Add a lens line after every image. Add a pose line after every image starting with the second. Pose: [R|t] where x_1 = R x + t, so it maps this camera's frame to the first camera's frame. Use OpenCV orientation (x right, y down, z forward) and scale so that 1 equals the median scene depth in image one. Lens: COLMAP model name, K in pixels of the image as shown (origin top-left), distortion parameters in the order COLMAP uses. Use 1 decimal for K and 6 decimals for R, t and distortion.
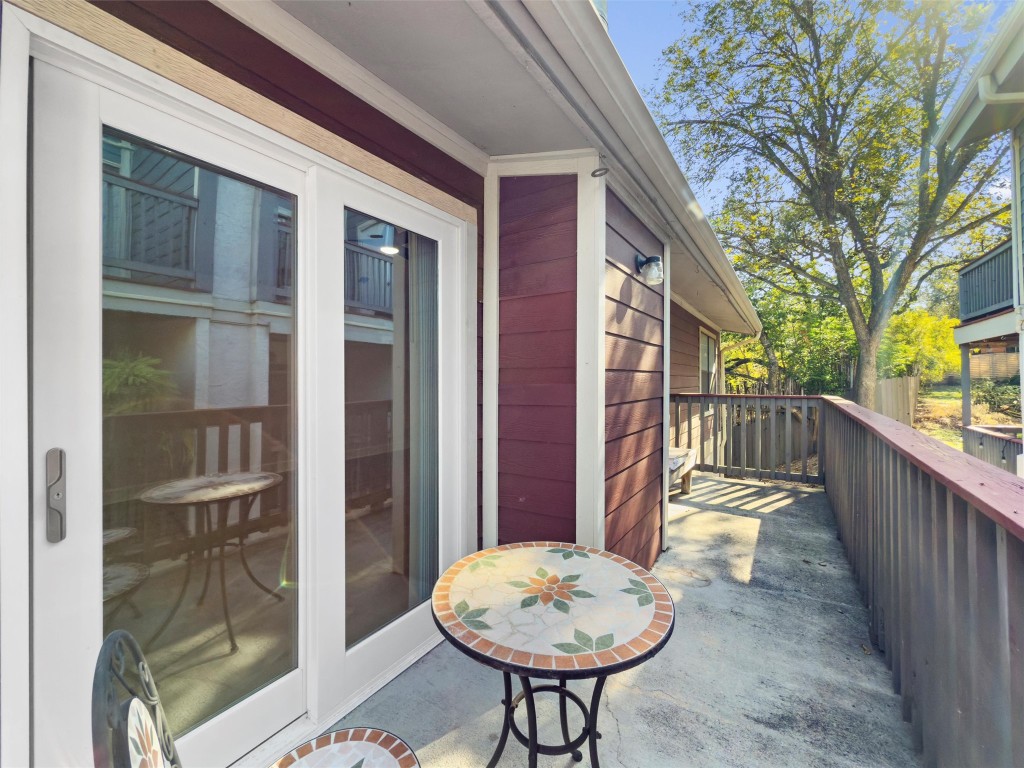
lens RADIAL K [[428.3, 0, 511.3], [0, 428.3, 378.4], [0, 0, 1]] dist [-0.000669, -0.000115]
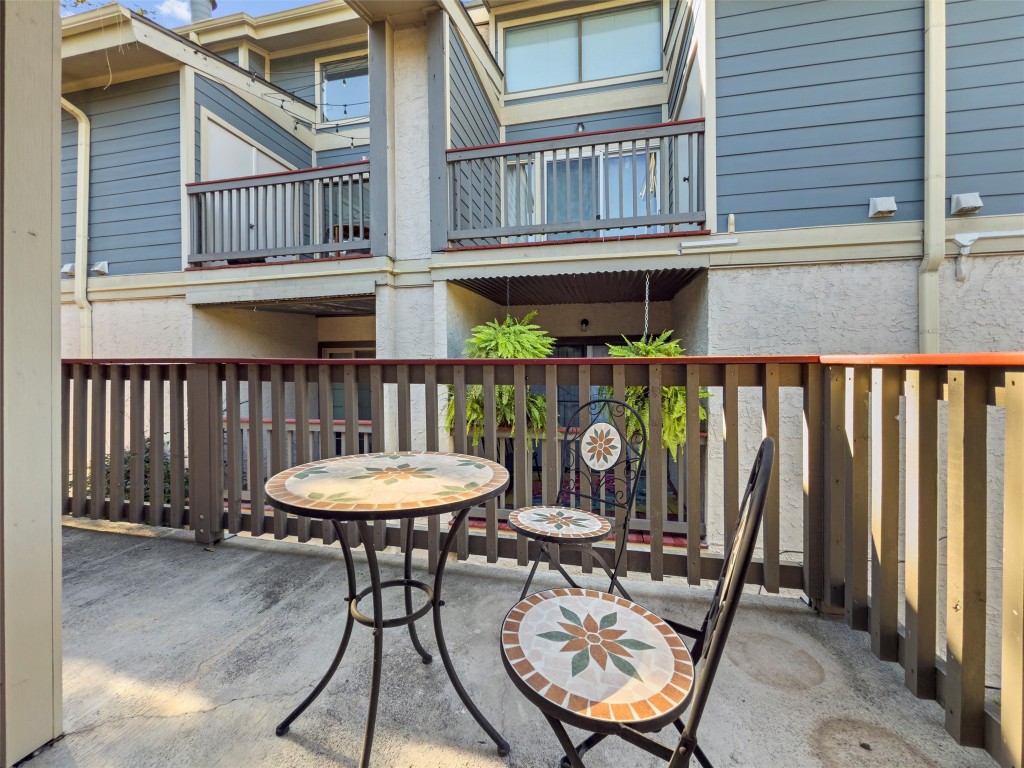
lens RADIAL K [[416.1, 0, 508.2], [0, 416.1, 364.6], [0, 0, 1]] dist [-0.000576, -0.000048]
pose [[-0.343572, 0.005784, 0.939108, -0.619198], [0.007467, 0.999966, -0.003427, 0.157310], [-0.939097, 0.005835, -0.343604, 0.718083]]
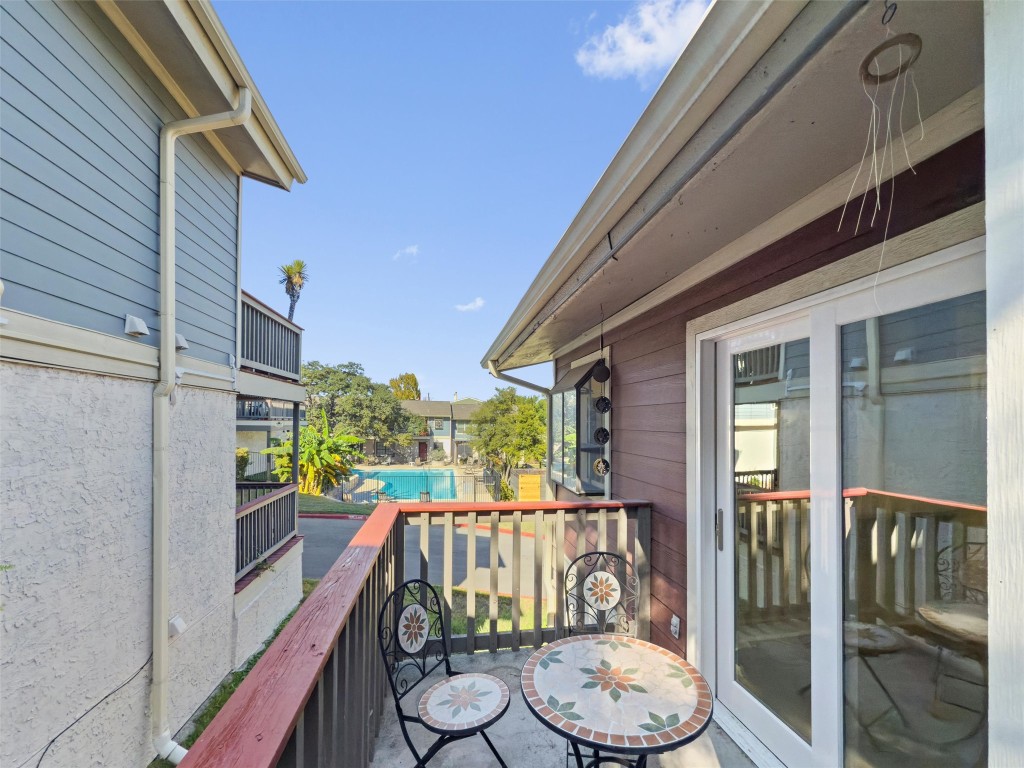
lens RADIAL K [[423.7, 0, 517.3], [0, 423.7, 421.4], [0, 0, 1]] dist [0.000871, 0.000046]
pose [[-0.728592, -0.010755, -0.684863, 0.777643], [-0.015444, 0.999880, 0.000728, -0.184117], [0.684773, 0.011107, -0.728671, 1.139034]]
